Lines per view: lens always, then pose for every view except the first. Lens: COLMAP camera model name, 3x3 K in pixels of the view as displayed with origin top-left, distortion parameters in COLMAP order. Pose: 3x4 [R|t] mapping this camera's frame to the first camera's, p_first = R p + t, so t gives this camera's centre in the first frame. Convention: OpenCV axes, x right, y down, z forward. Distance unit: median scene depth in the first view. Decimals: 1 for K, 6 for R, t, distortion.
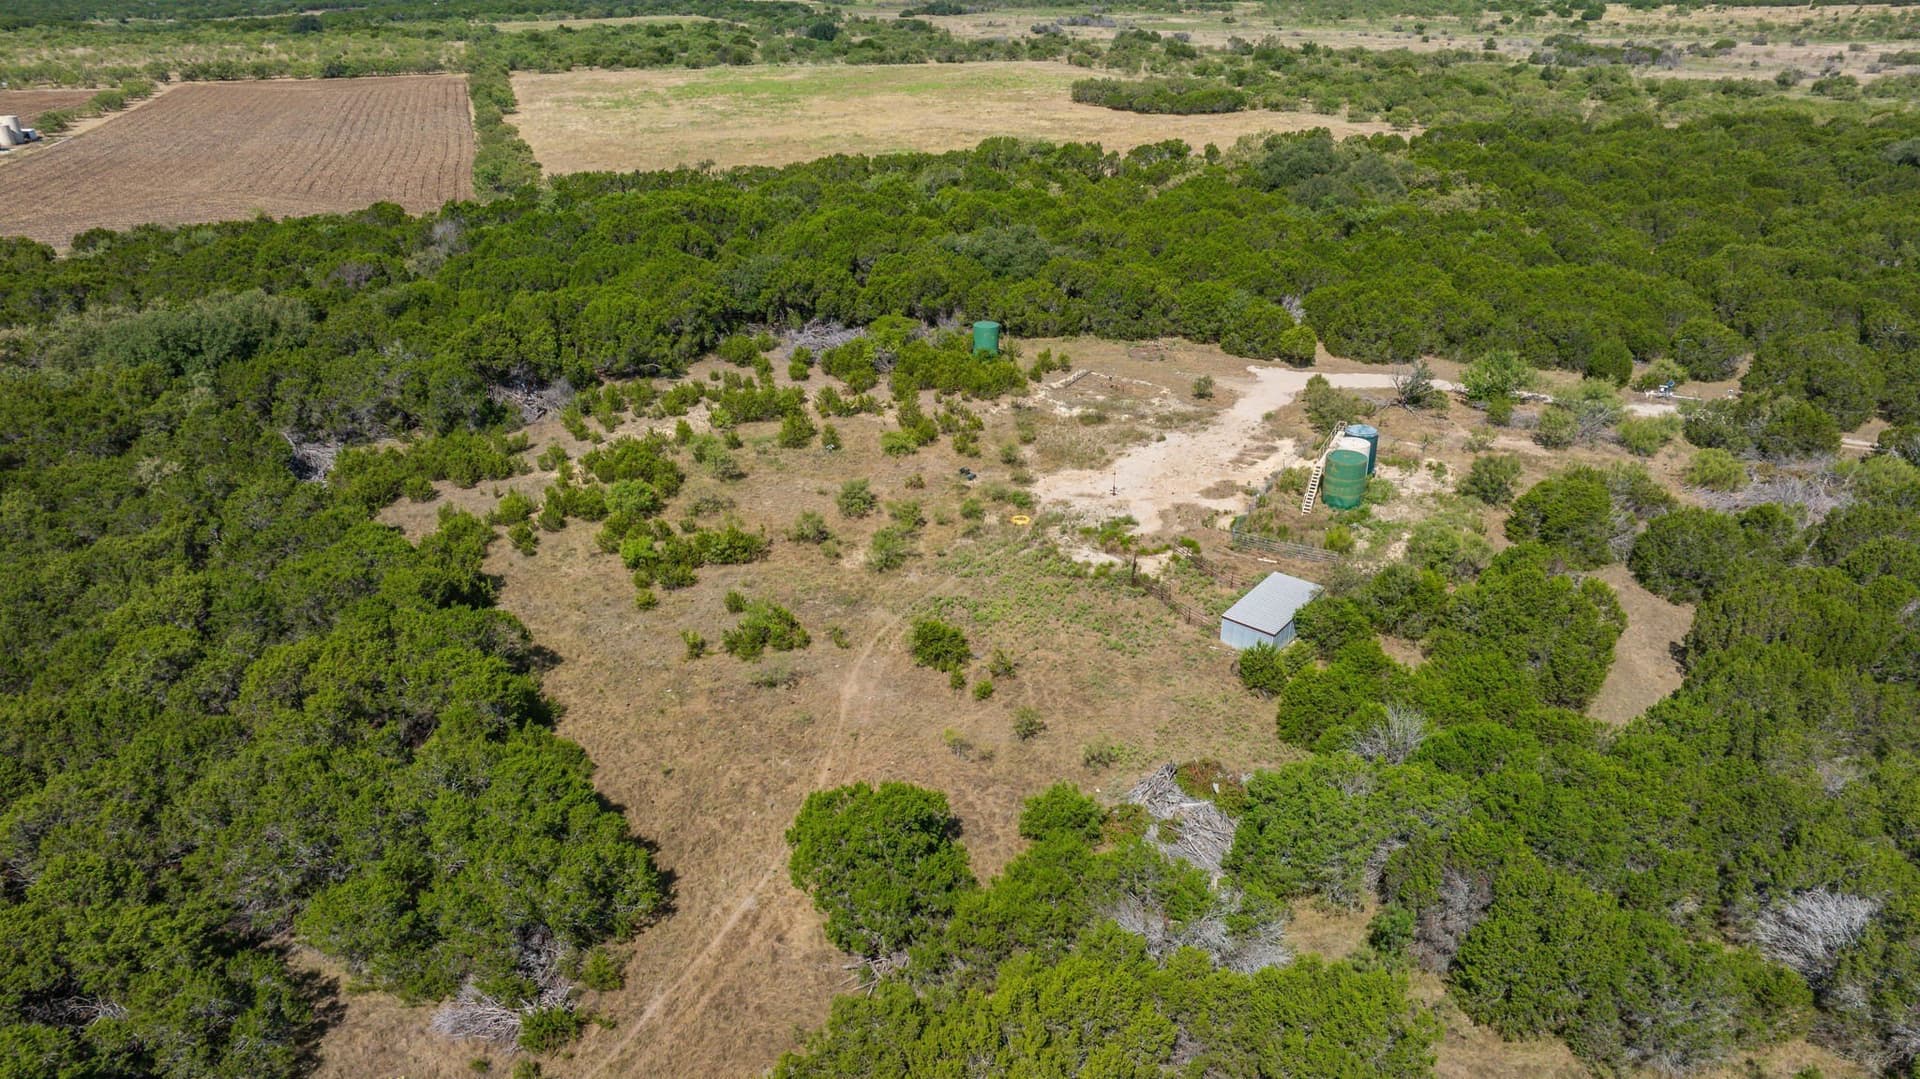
lens RADIAL K [[1338.7, 0, 960.0], [0, 1338.7, 539.5], [0, 0, 1]] dist [-0.035005, 0.025594]
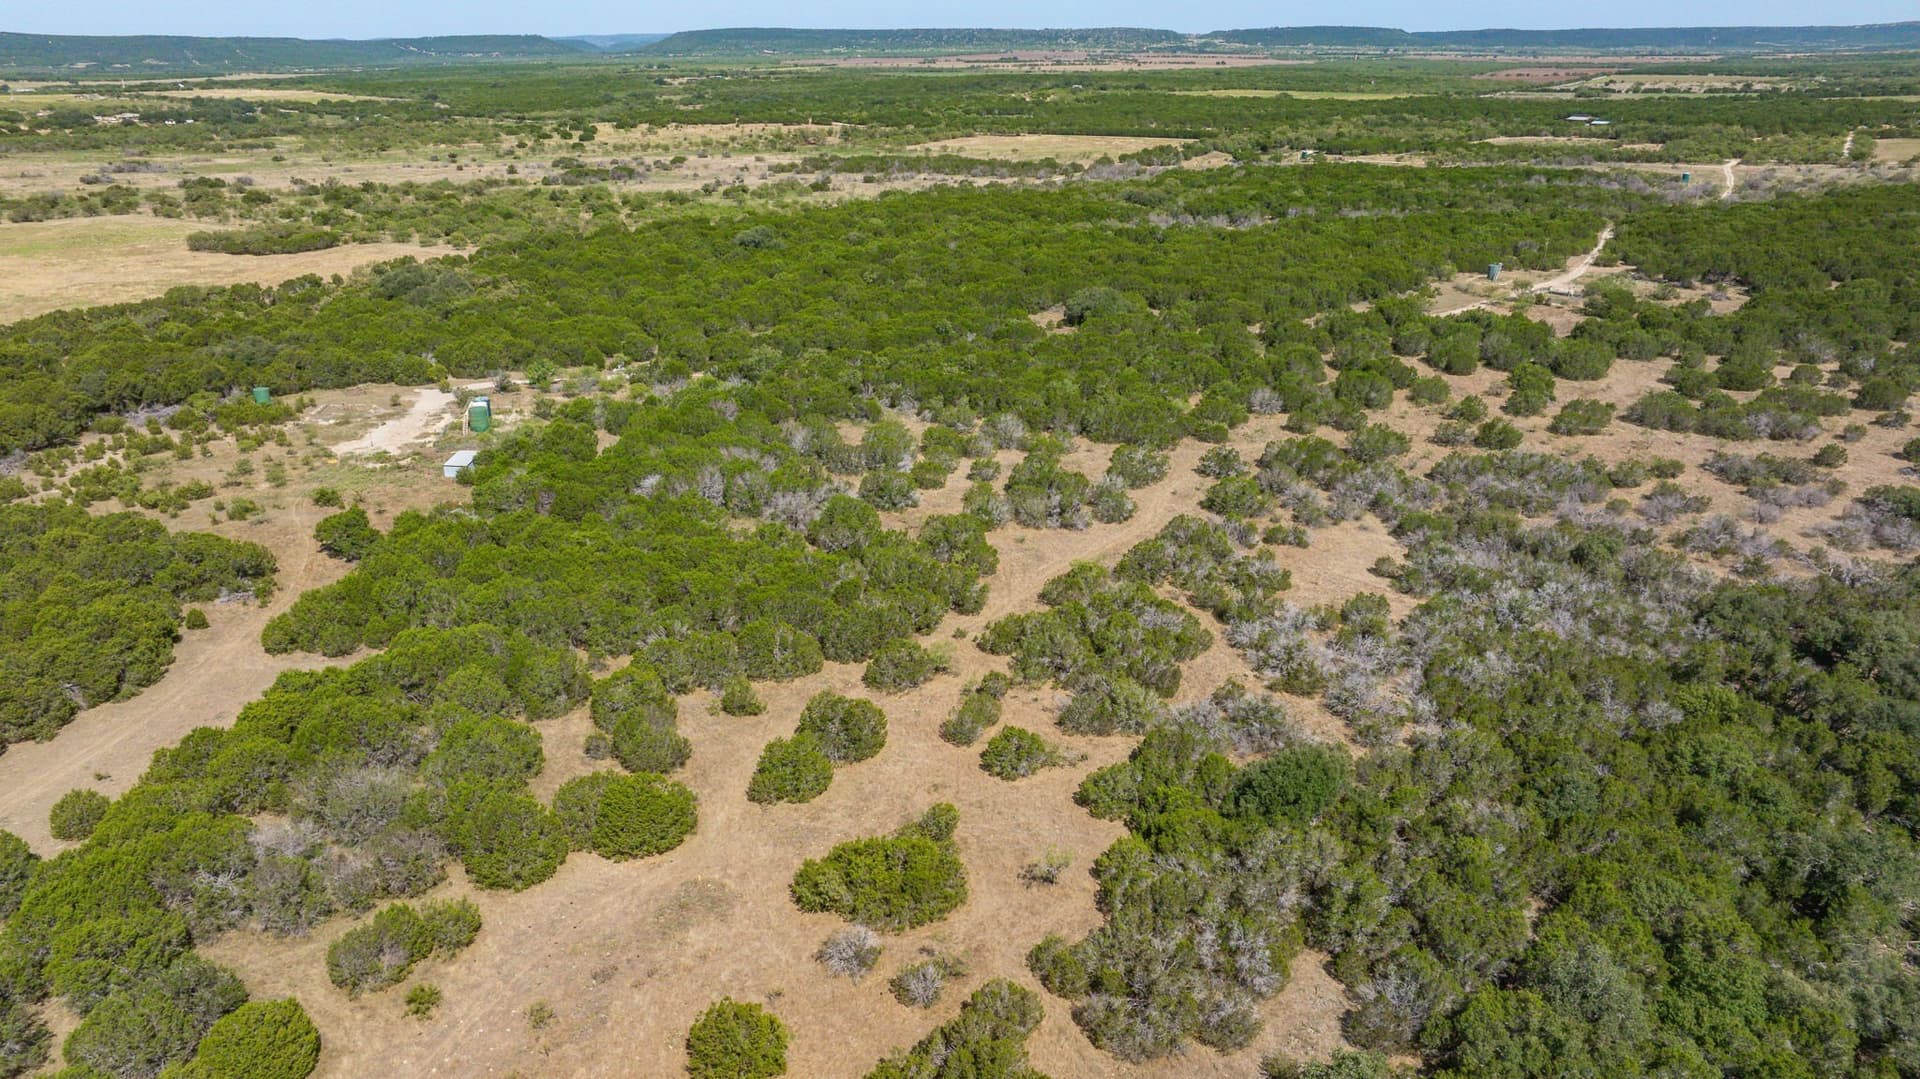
lens RADIAL K [[1338.7, 0, 960.0], [0, 1338.7, 539.5], [0, 0, 1]] dist [-0.035005, 0.025594]
pose [[0.786393, -0.216848, 0.578414, -0.134970], [0.255842, 0.966609, 0.014549, 0.106053], [-0.562255, 0.136542, 0.815614, -0.406946]]
